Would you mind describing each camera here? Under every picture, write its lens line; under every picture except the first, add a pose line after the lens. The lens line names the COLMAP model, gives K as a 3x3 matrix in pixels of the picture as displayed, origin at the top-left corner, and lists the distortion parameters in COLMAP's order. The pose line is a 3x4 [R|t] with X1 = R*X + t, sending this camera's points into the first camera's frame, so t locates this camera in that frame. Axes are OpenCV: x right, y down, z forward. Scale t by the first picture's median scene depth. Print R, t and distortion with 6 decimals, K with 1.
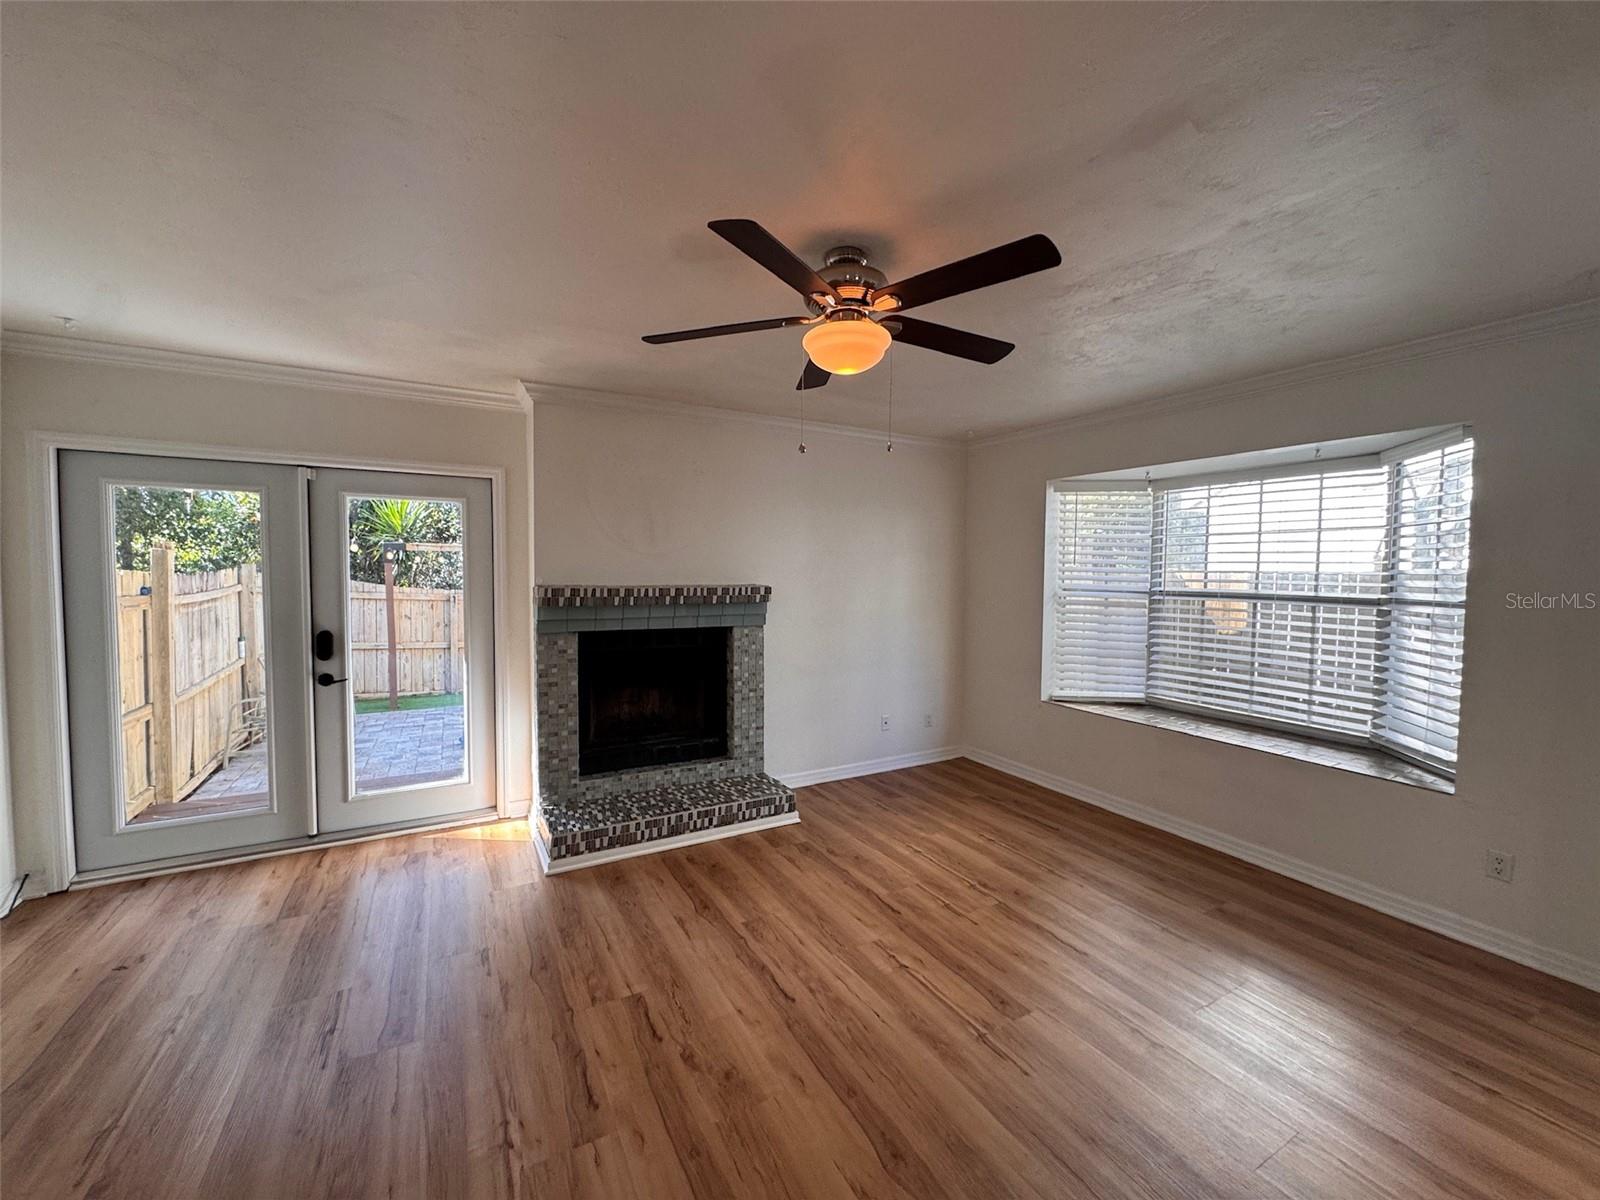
lens RADIAL K [[634.5, 0, 794.0], [0, 634.5, 599.0], [0, 0, 1]] dist [-0.004997, -0.000593]
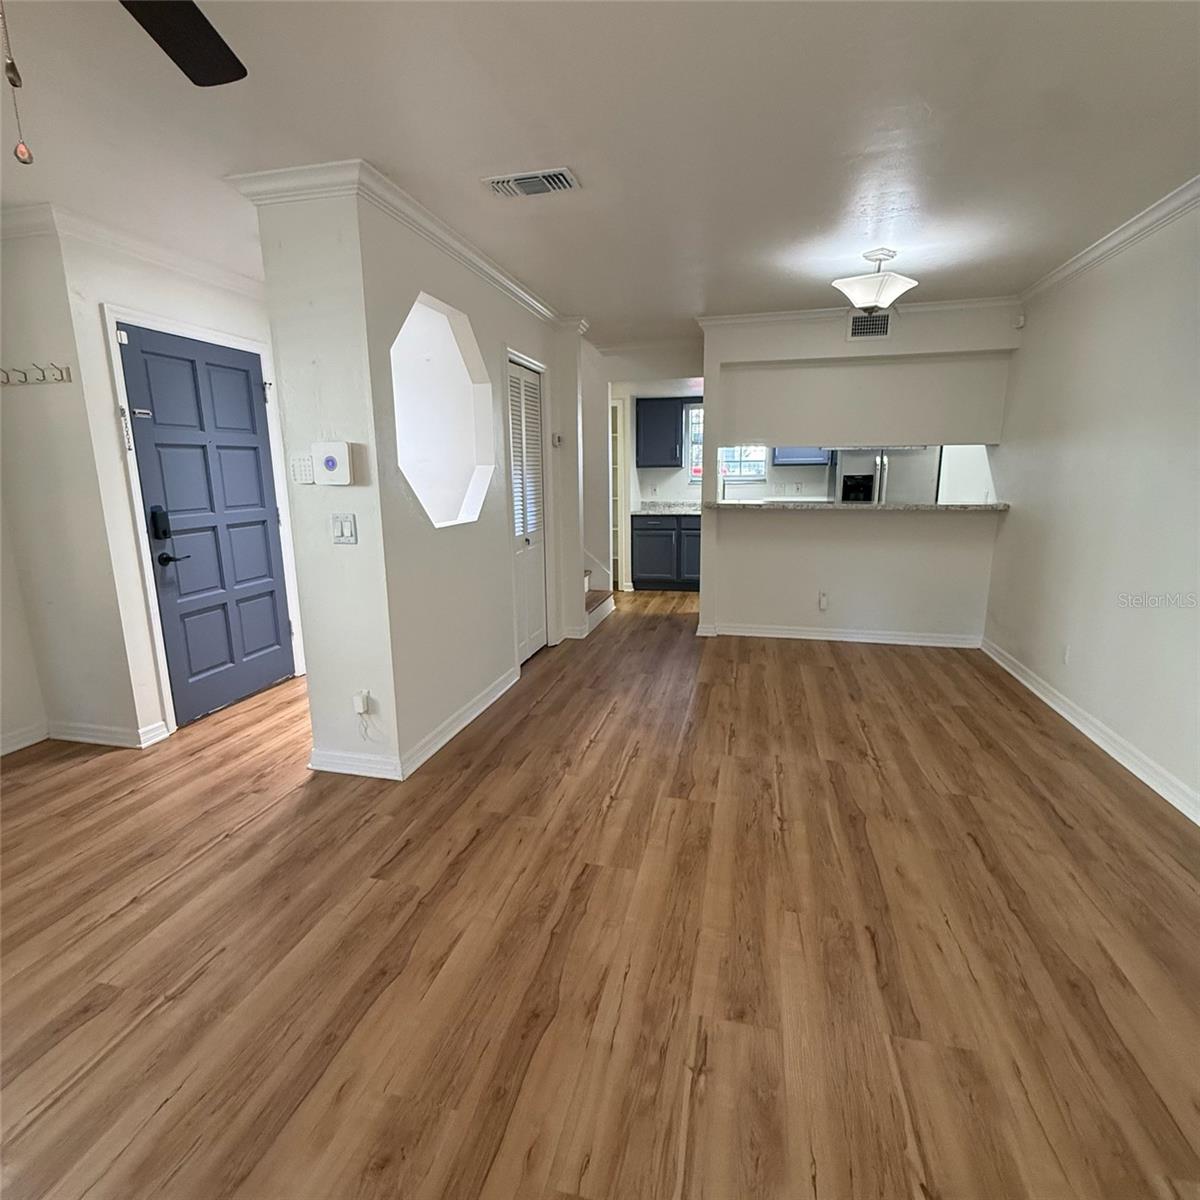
lens RADIAL K [[629.7, 0, 596.7], [0, 629.7, 599.4], [0, 0, 1]] dist [0.001451, -0.001345]
pose [[-0.735711, -0.134944, 0.663716, -0.333663], [0.037536, 0.970321, 0.238889, 0.006609], [-0.676254, 0.200666, -0.708811, 0.626908]]
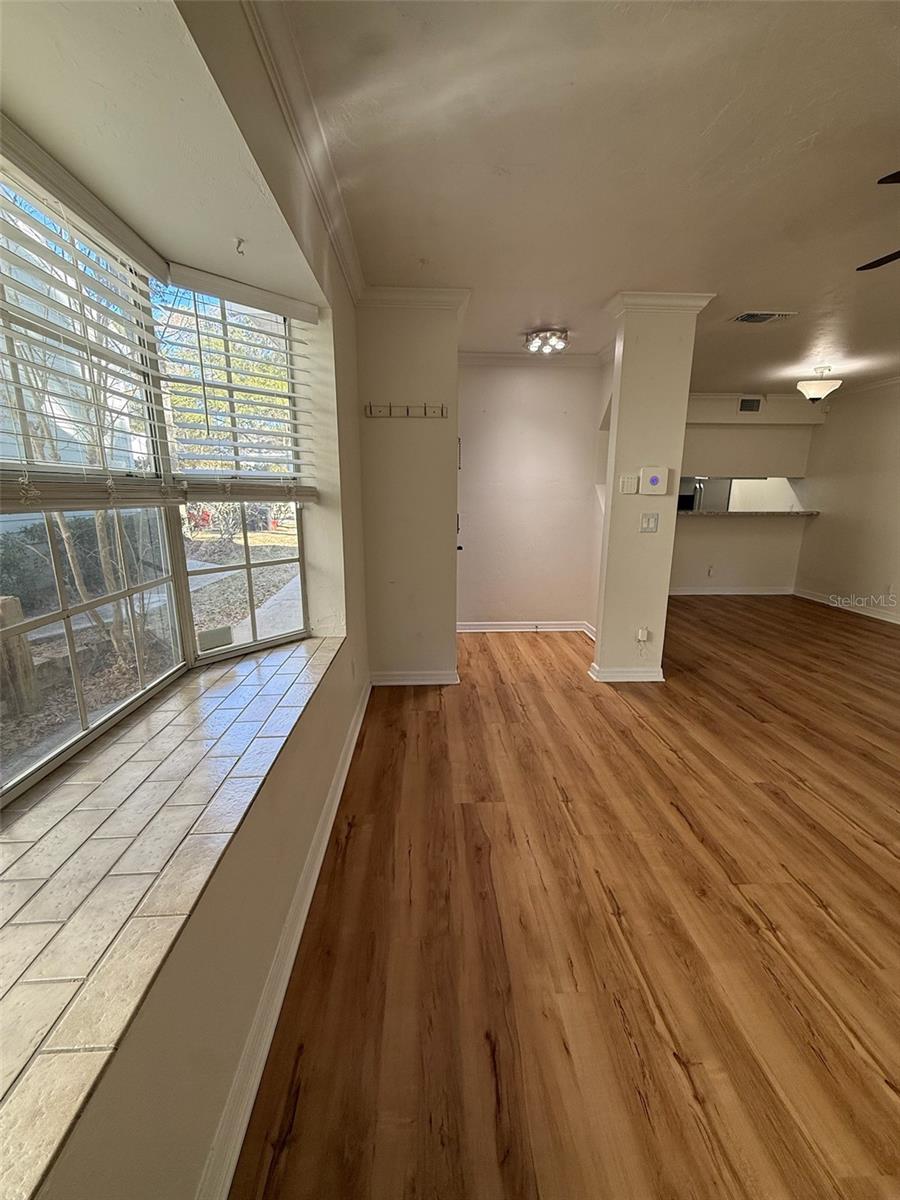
lens RADIAL K [[475.2, 0, 448.9], [0, 475.2, 597.0], [0, 0, 1]] dist [-0.000319, 0.000083]
pose [[-0.898146, -0.102472, 0.427589, 0.341496], [0.013417, 0.965625, 0.259594, -0.007510], [-0.439492, 0.238890, -0.865898, 1.252000]]
